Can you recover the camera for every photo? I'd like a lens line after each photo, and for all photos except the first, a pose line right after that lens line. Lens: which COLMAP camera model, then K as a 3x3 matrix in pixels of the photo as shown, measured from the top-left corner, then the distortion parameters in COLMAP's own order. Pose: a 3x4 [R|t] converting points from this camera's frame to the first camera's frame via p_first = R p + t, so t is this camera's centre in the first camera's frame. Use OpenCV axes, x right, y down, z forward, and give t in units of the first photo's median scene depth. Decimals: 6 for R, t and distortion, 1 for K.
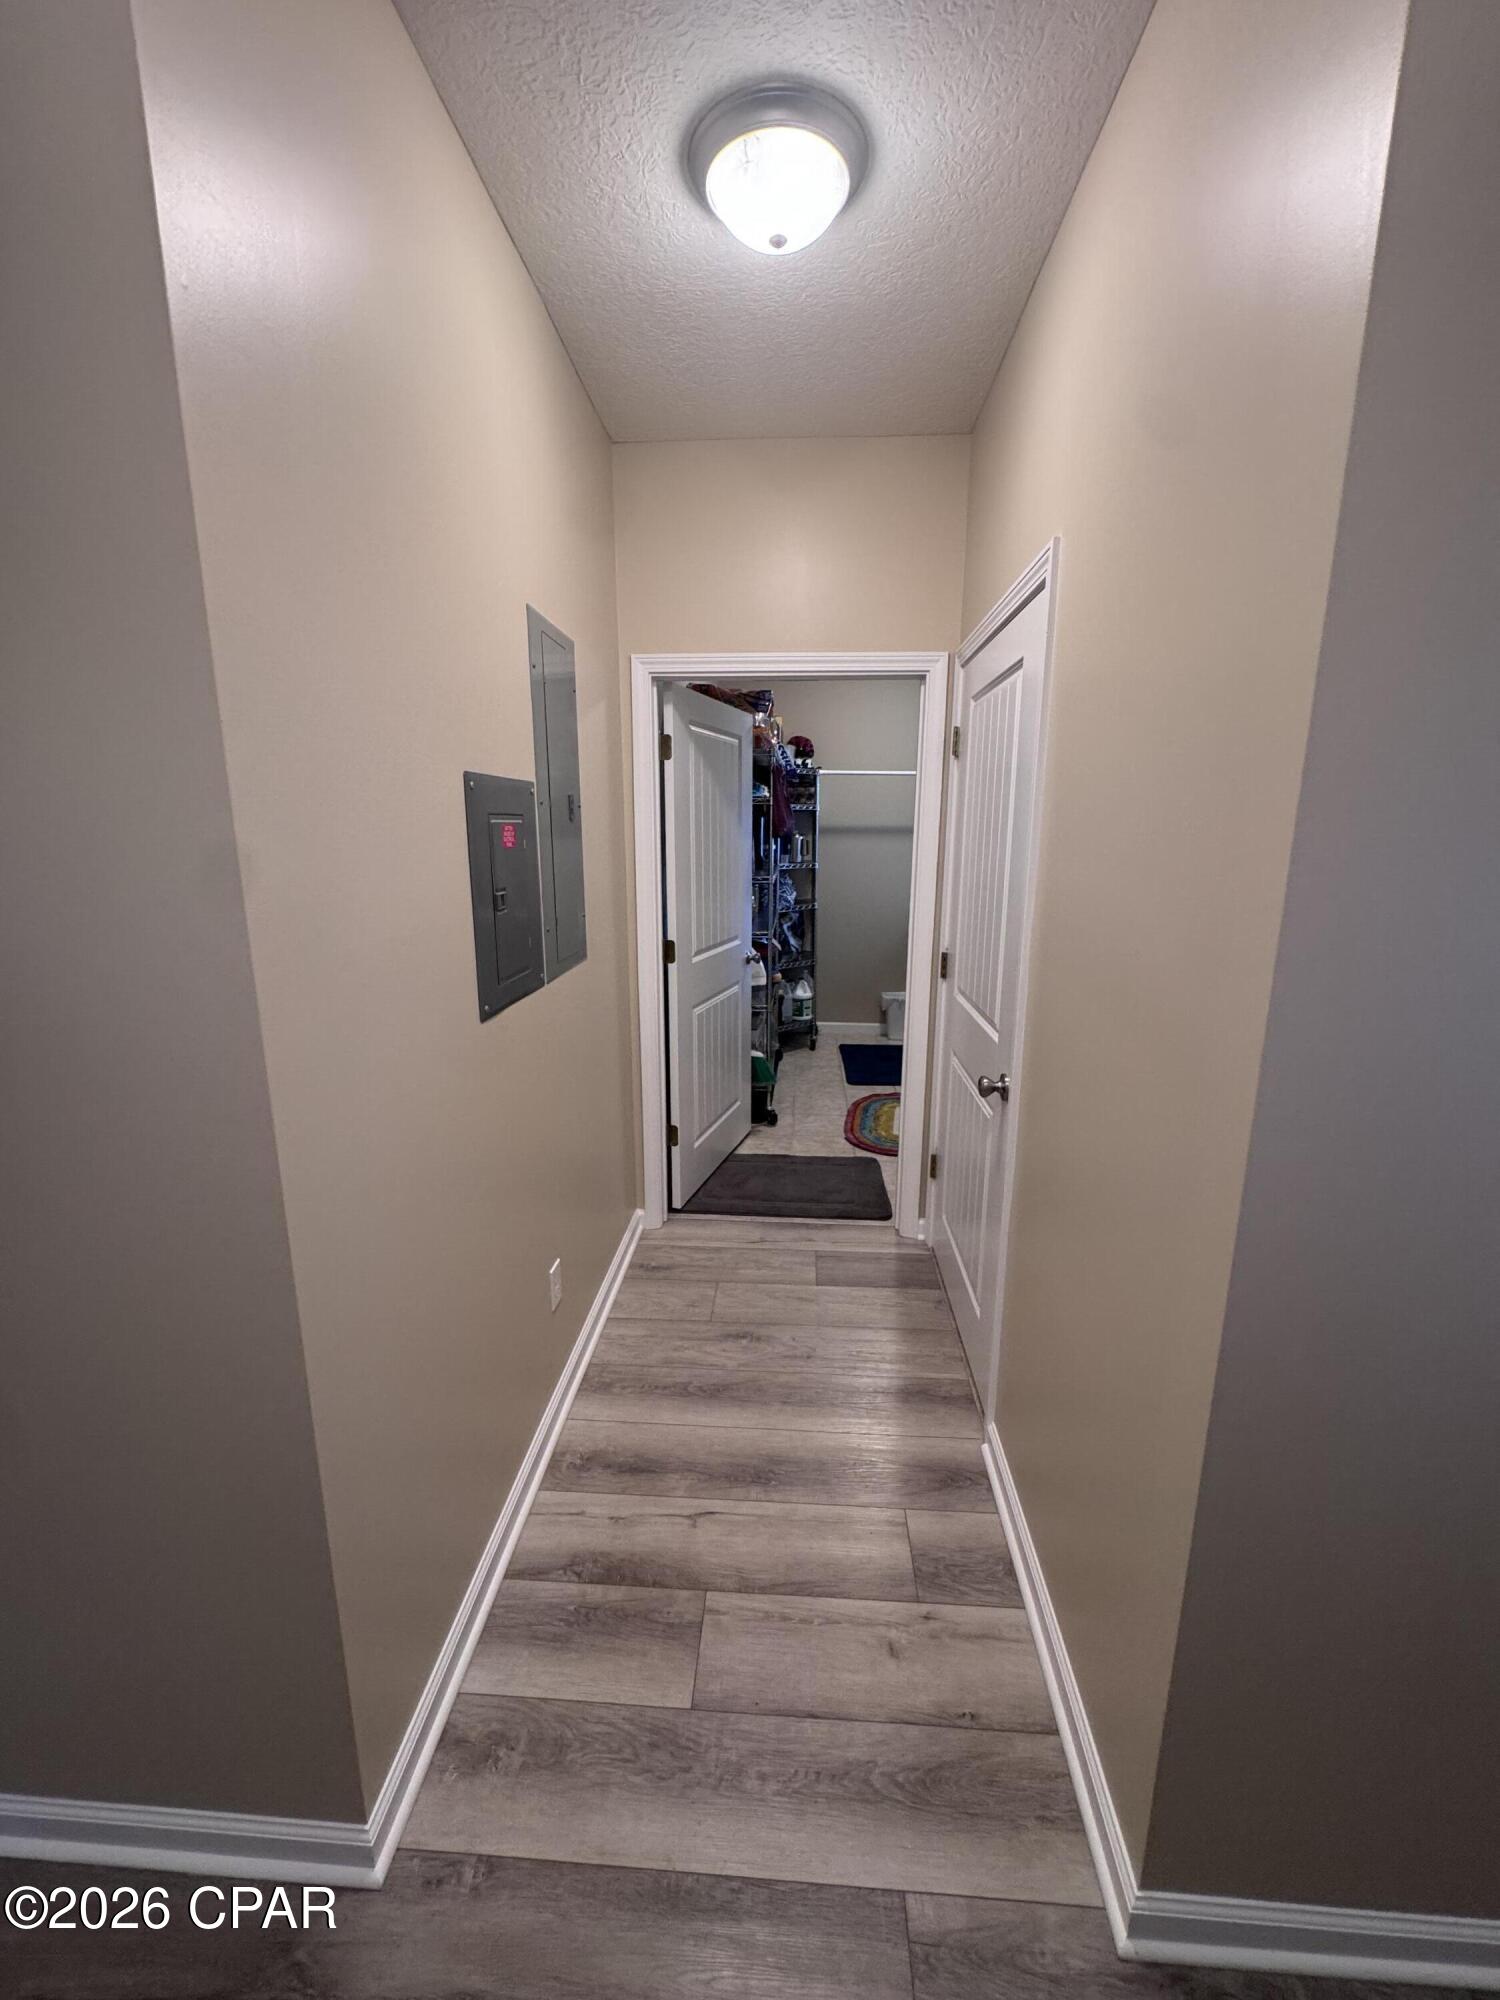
lens RADIAL K [[794.5, 0, 749.3], [0, 794.5, 996.9], [0, 0, 1]] dist [-0.005761, 0.000746]
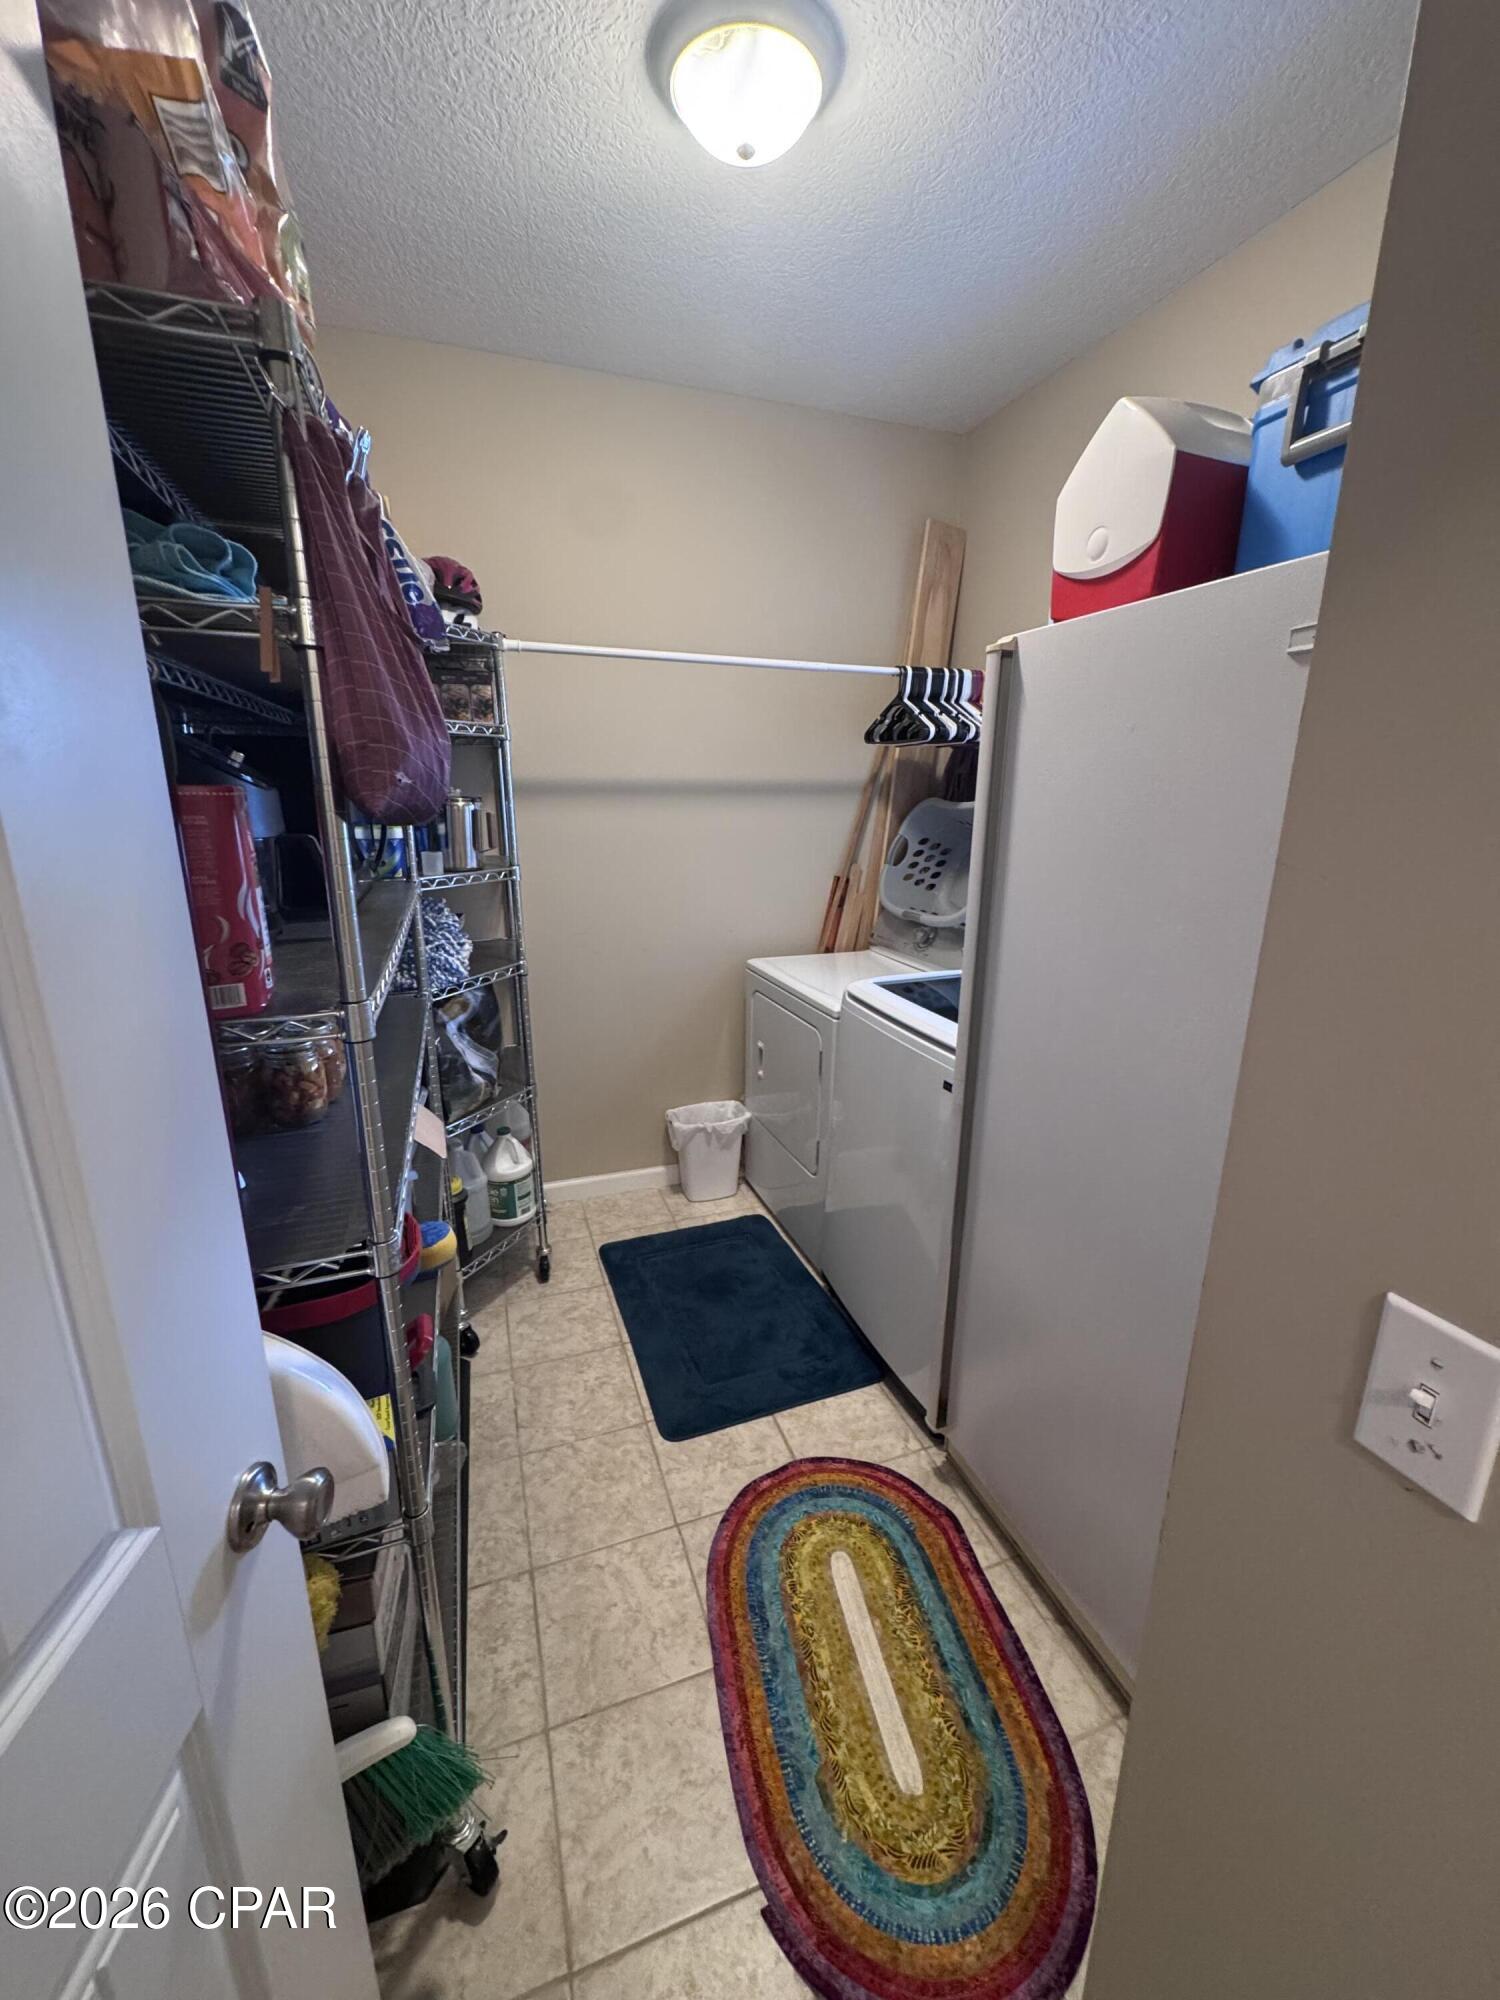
lens RADIAL K [[794.5, 0, 751.1], [0, 794.5, 994.7], [0, 0, 1]] dist [-0.005761, 0.000746]
pose [[0.918917, -0.097470, 0.382220, 0.032264], [0.083390, 0.995092, 0.053277, -0.113856], [-0.385537, -0.017084, 0.922534, 0.565080]]
